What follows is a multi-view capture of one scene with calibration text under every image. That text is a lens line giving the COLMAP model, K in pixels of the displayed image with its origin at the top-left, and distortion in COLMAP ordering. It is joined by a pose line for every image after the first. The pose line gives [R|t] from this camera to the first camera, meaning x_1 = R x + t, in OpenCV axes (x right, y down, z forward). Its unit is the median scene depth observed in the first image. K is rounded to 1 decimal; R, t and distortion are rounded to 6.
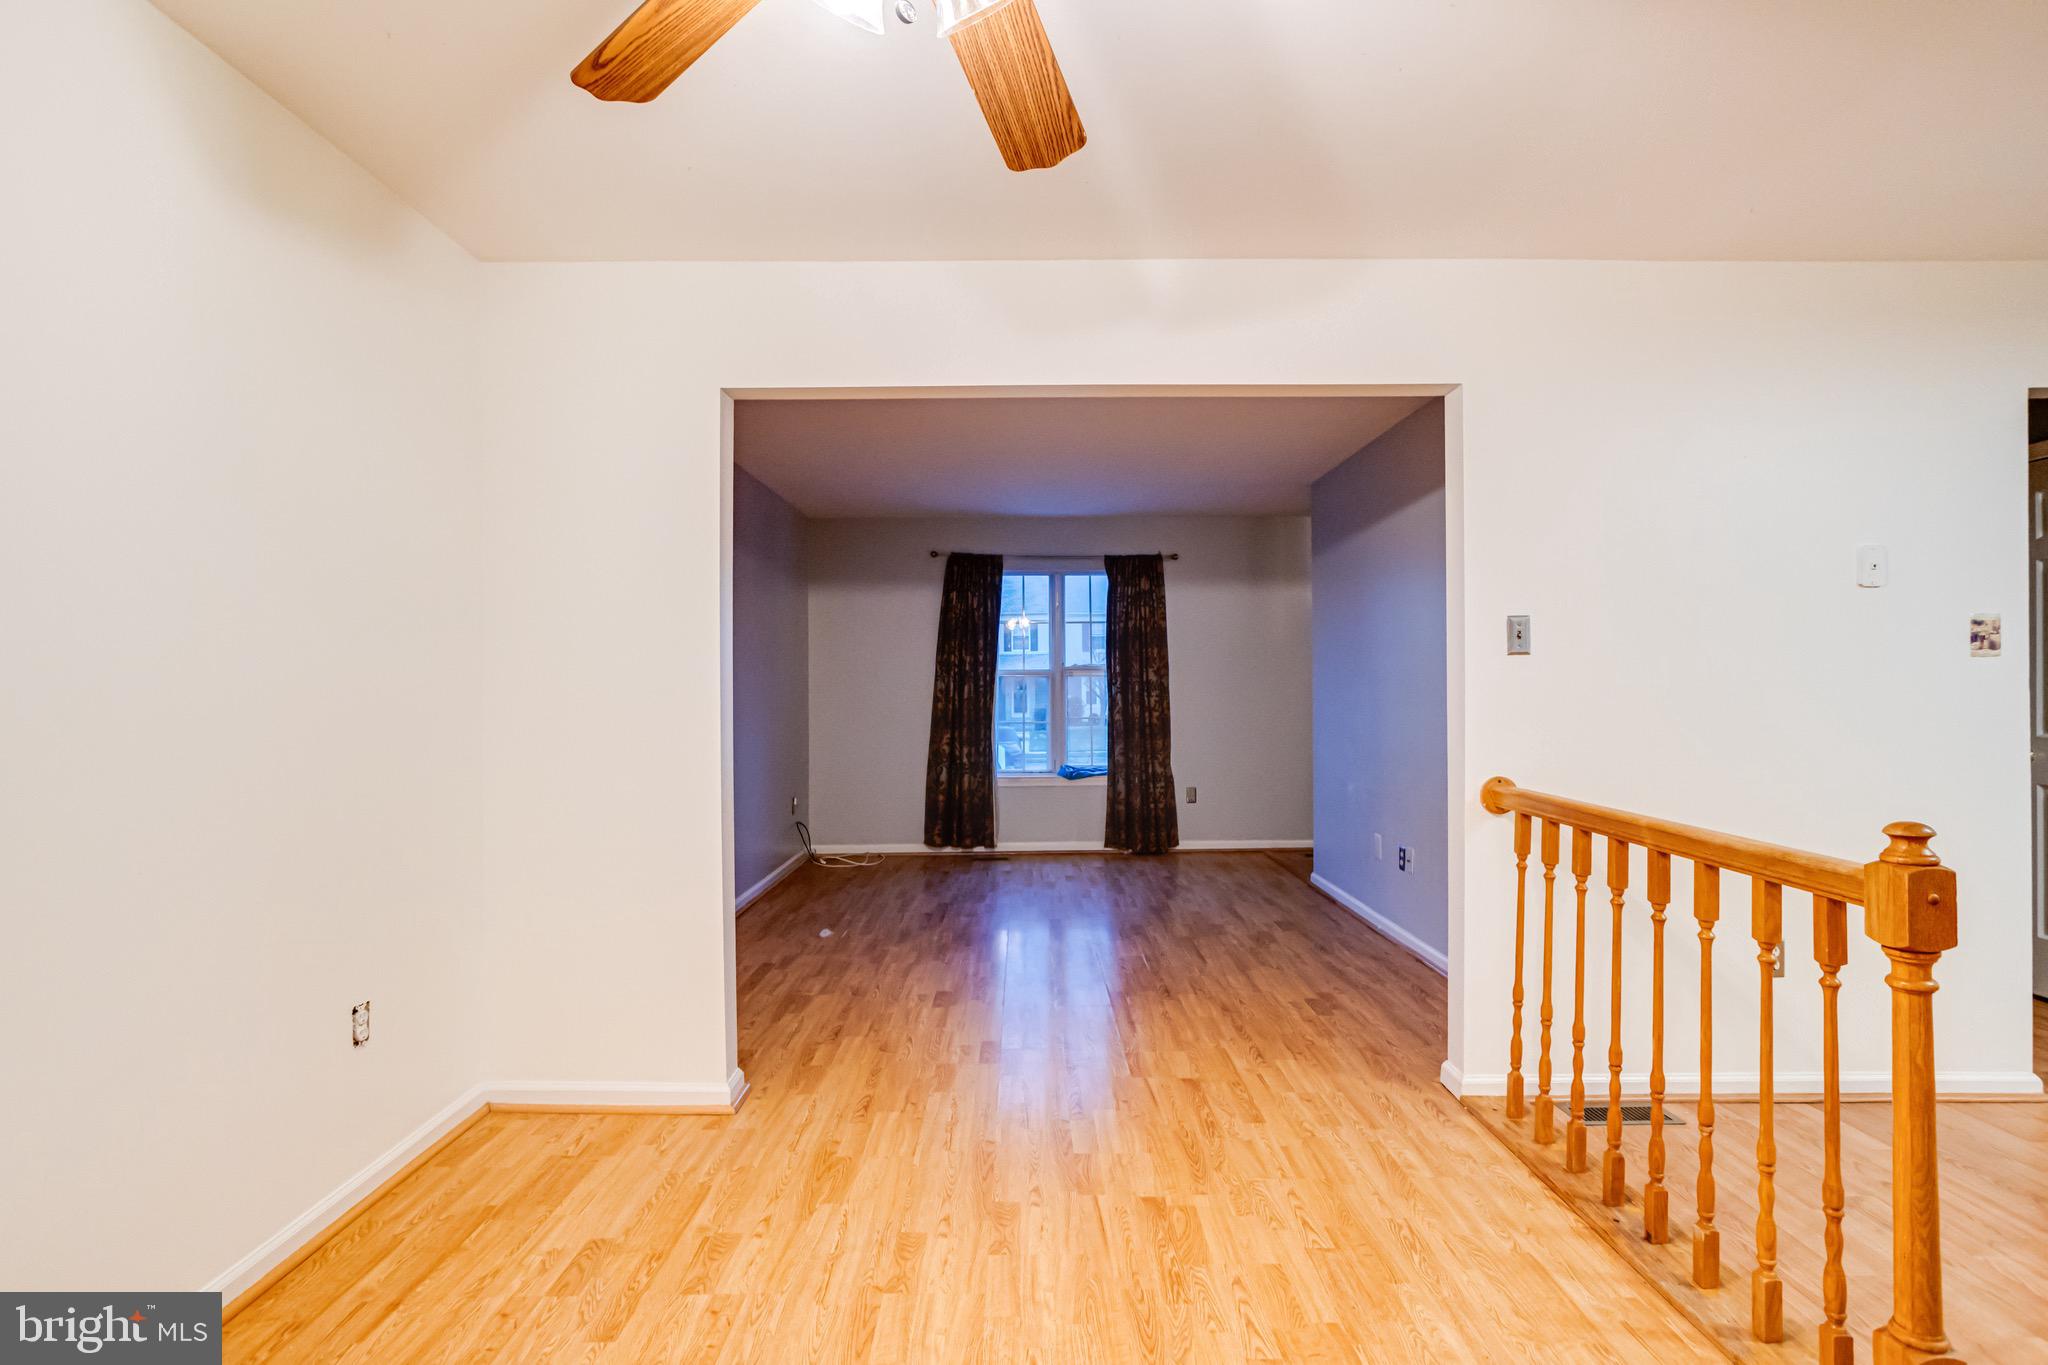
lens RADIAL K [[995.1, 0, 1025.2], [0, 995.1, 684.3], [0, 0, 1]] dist [-0.044389, 0.025183]
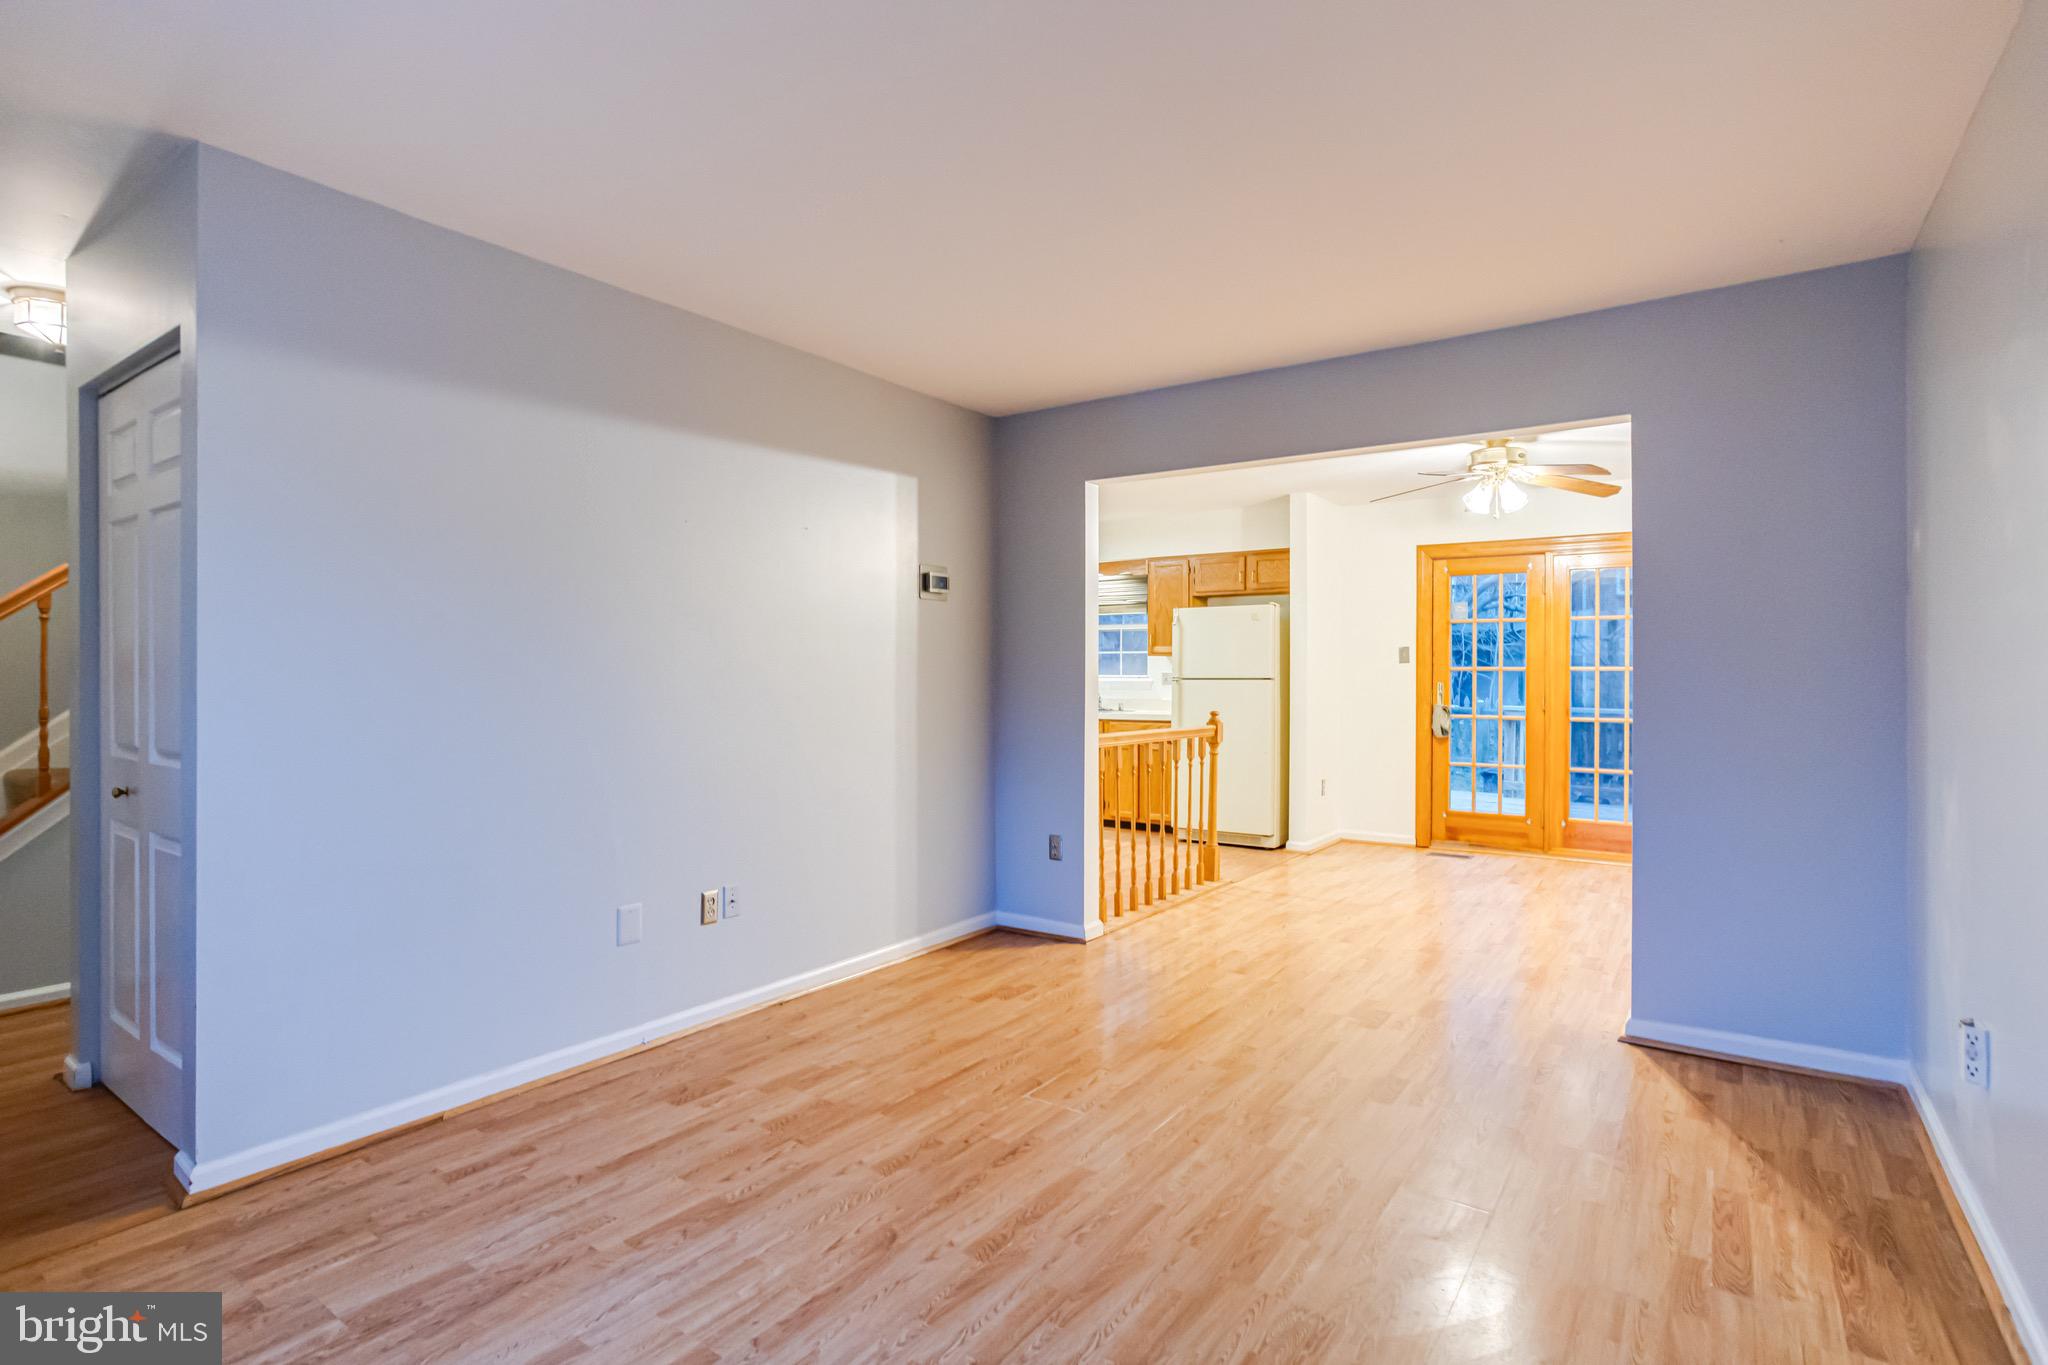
lens RADIAL K [[995.1, 0, 1025.2], [0, 995.1, 684.3], [0, 0, 1]] dist [-0.044389, 0.025183]
pose [[-0.814205, -0.001947, 0.580574, -0.267593], [0.001125, 0.999987, 0.004931, 0.005949], [-0.580576, 0.004668, -0.814193, 1.629030]]
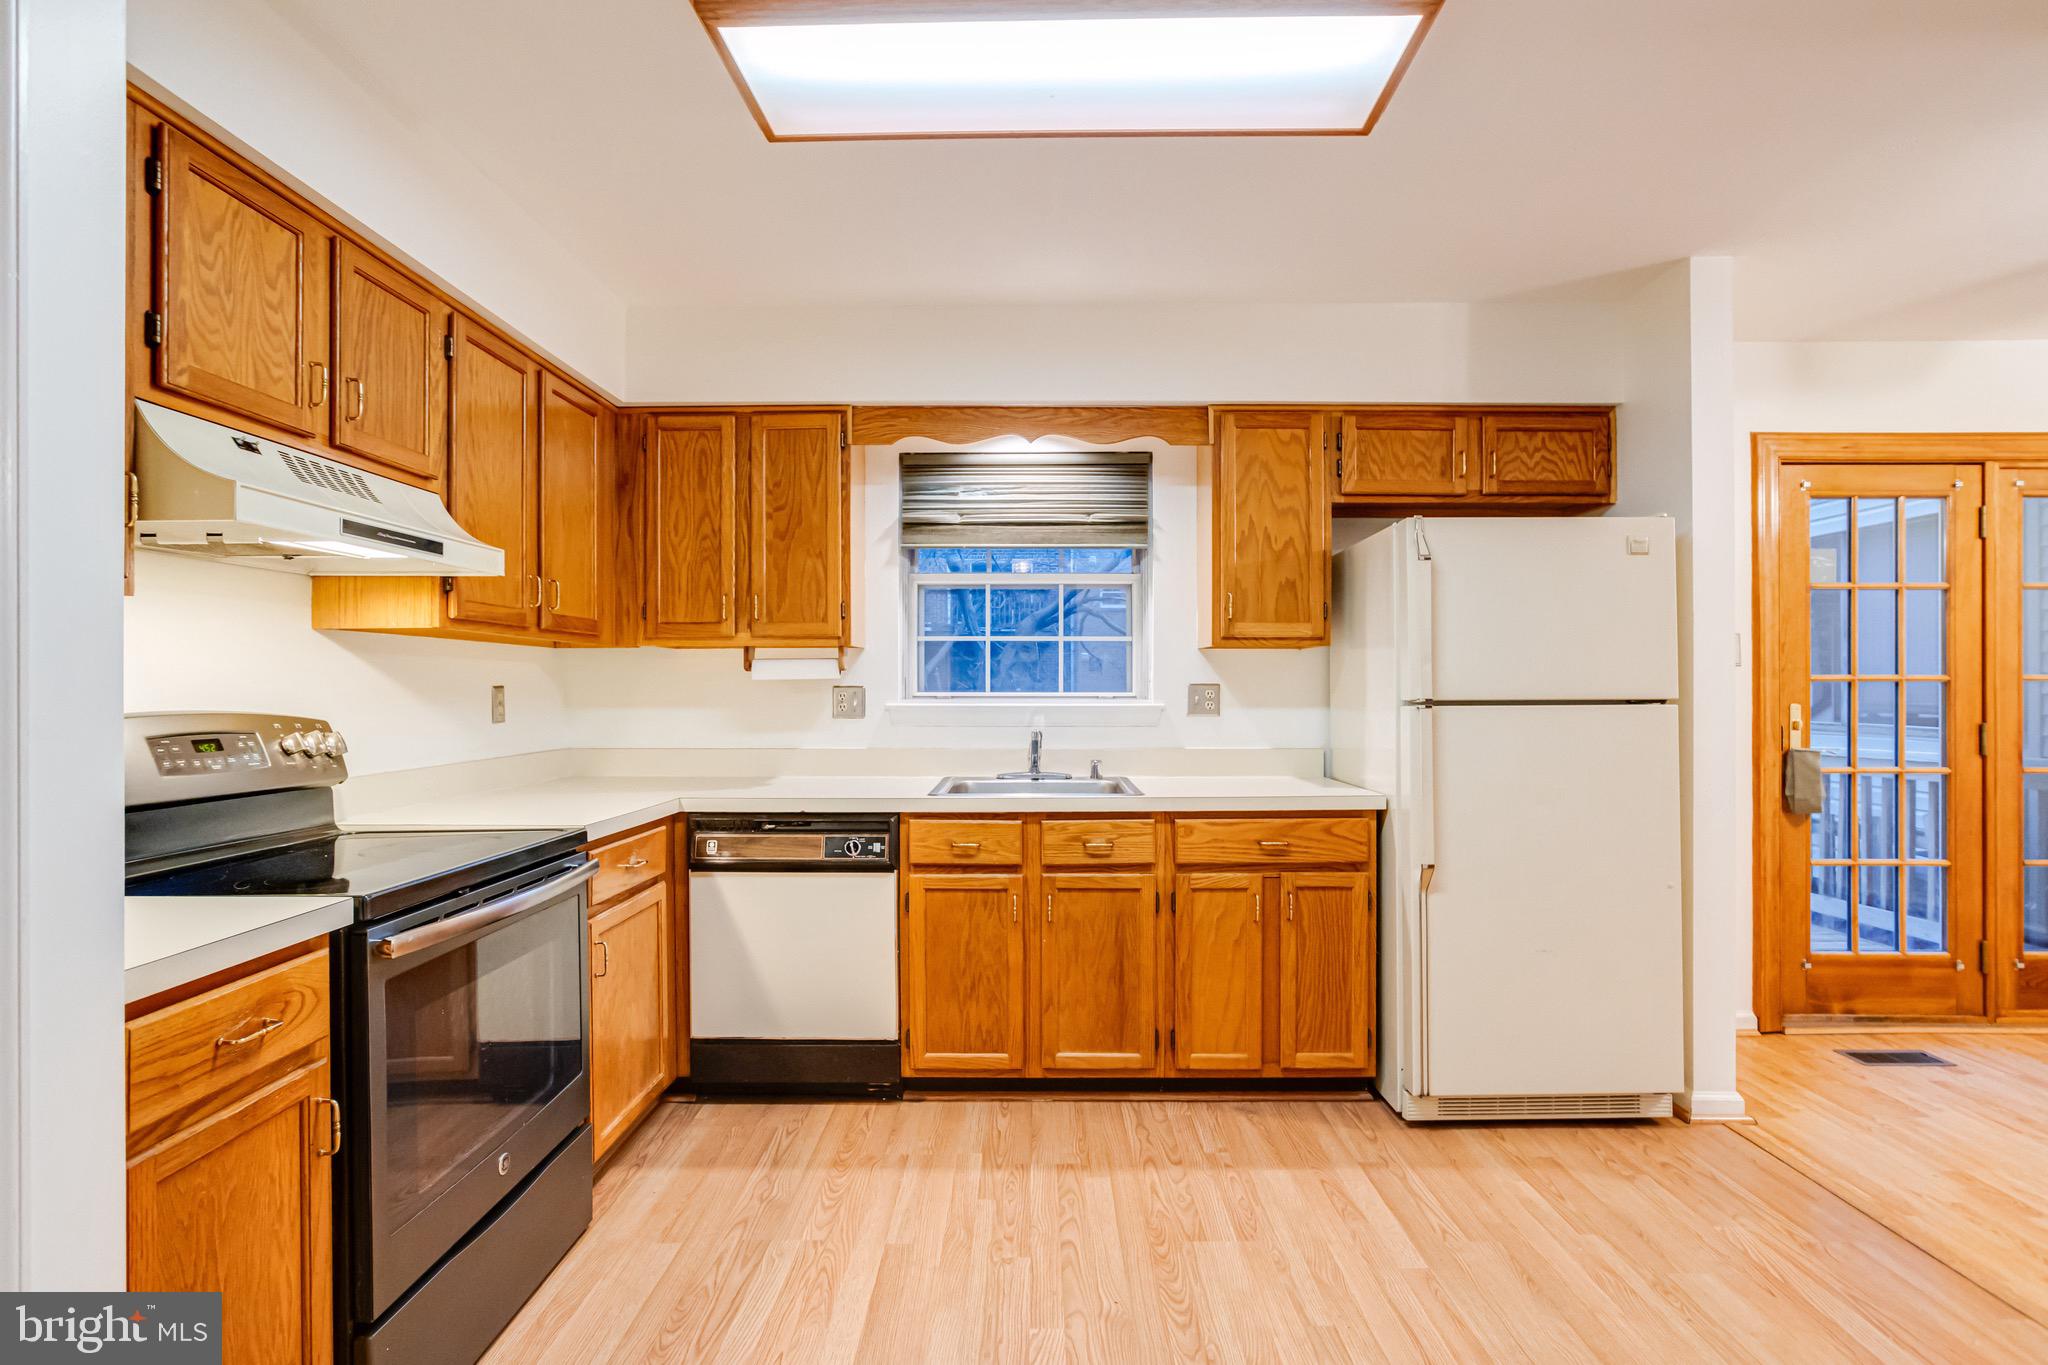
lens RADIAL K [[995.1, 0, 1025.2], [0, 995.1, 684.3], [0, 0, 1]] dist [-0.044389, 0.025183]
pose [[-0.999875, 0.006169, 0.014580, 0.771846], [0.006089, 0.999966, -0.005555, -0.005037], [-0.014613, -0.005466, -0.999878, 0.722755]]
